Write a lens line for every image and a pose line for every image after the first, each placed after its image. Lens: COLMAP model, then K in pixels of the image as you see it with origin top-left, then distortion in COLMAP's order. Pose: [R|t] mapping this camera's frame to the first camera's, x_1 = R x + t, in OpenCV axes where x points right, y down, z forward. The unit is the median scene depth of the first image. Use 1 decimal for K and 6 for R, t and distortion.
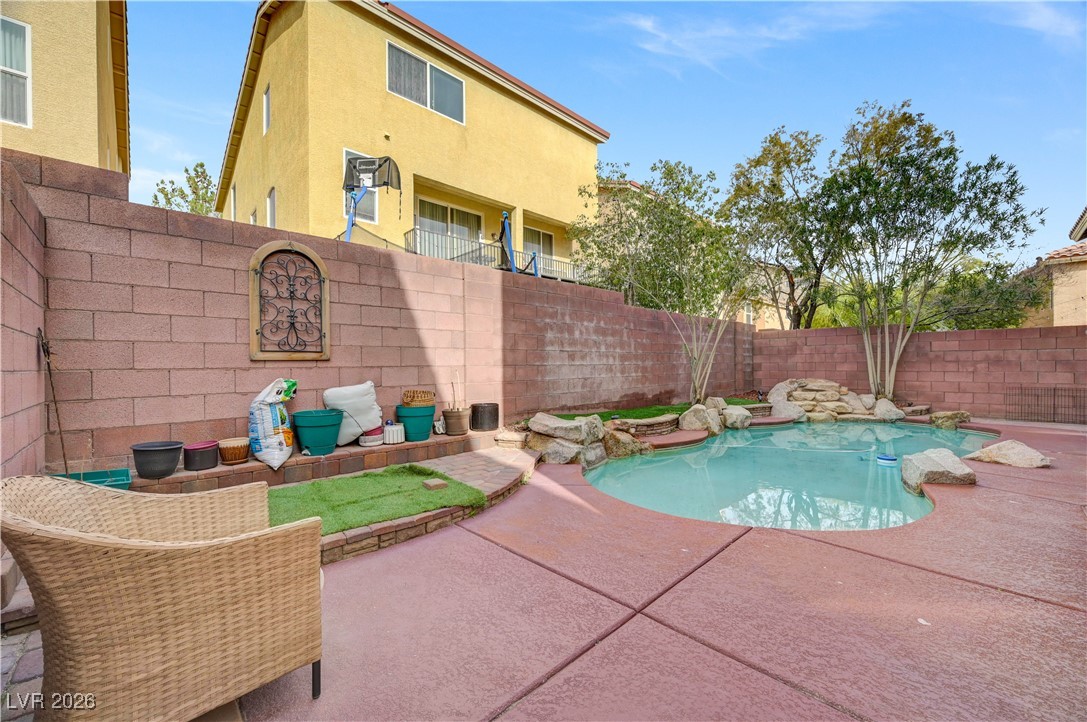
lens RADIAL K [[431.8, 0, 545.7], [0, 431.8, 363.3], [0, 0, 1]] dist [0.000549, -0.000239]
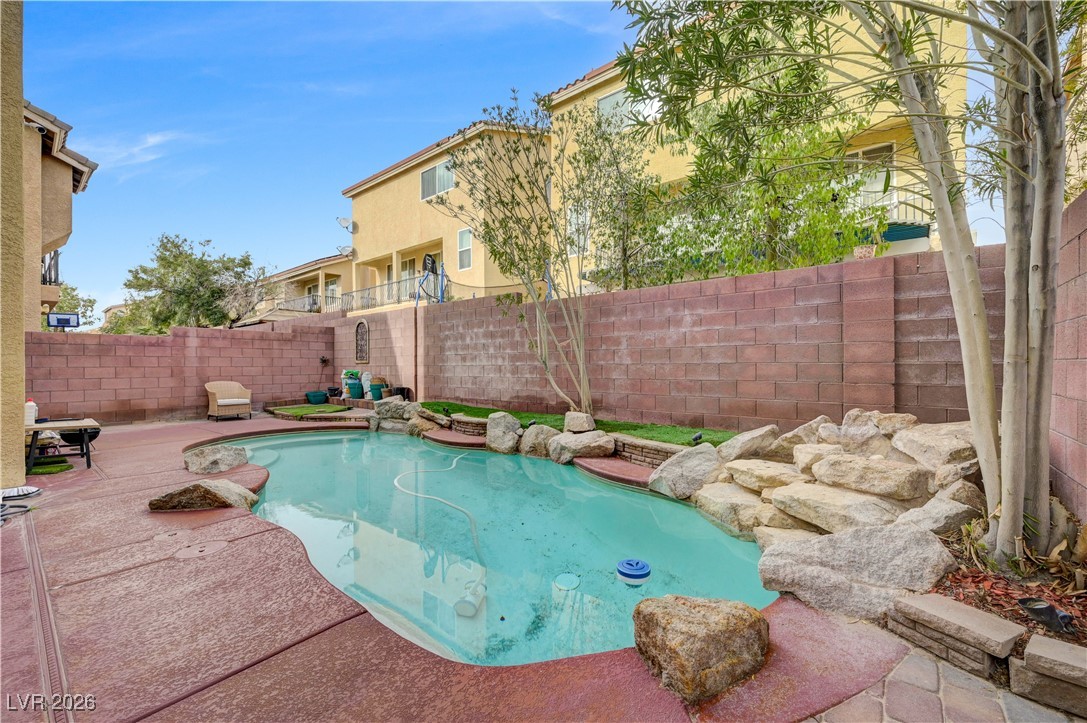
lens RADIAL K [[443.5, 0, 545.1], [0, 443.5, 364.4], [0, 0, 1]] dist [0.001823, 0.000399]
pose [[0.119937, 0.003297, -0.992776, 1.292137], [0.007944, 0.999959, 0.004281, -0.002666], [0.992750, -0.008400, 0.119906, 1.025960]]
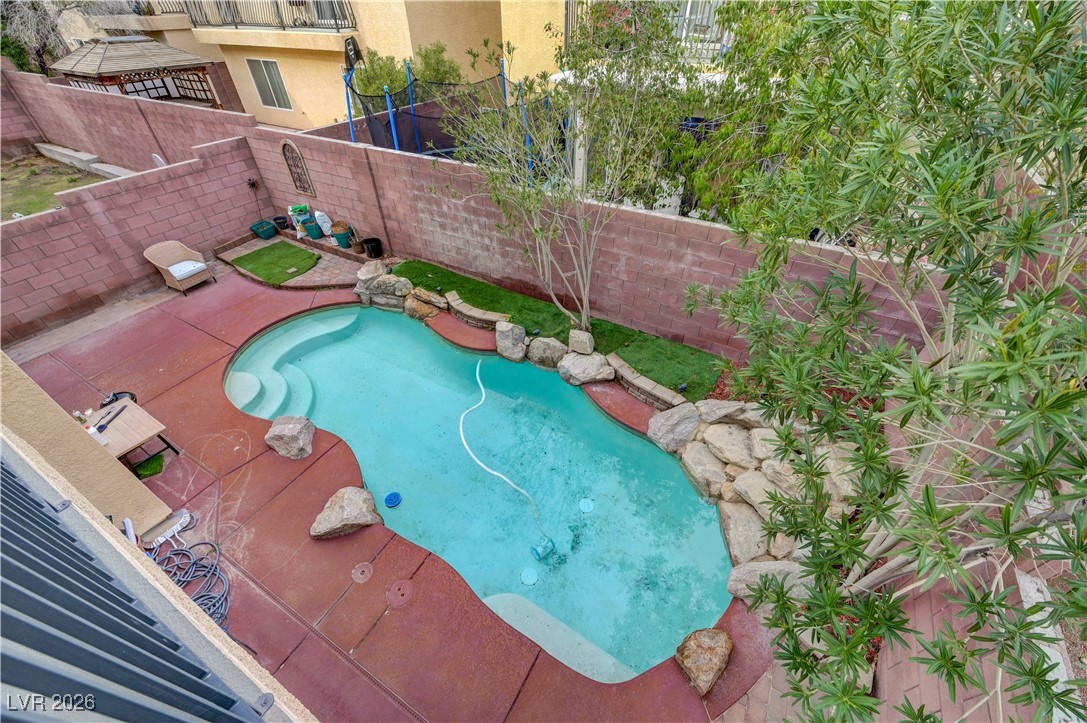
lens RADIAL K [[431.8, 0, 545.7], [0, 431.8, 363.8], [0, 0, 1]] dist [0.000549, -0.000239]
pose [[0.282766, 0.627811, -0.725188, 1.169330], [0.007606, 0.754551, 0.656197, -0.479141], [0.959159, -0.191066, 0.208586, 0.905113]]
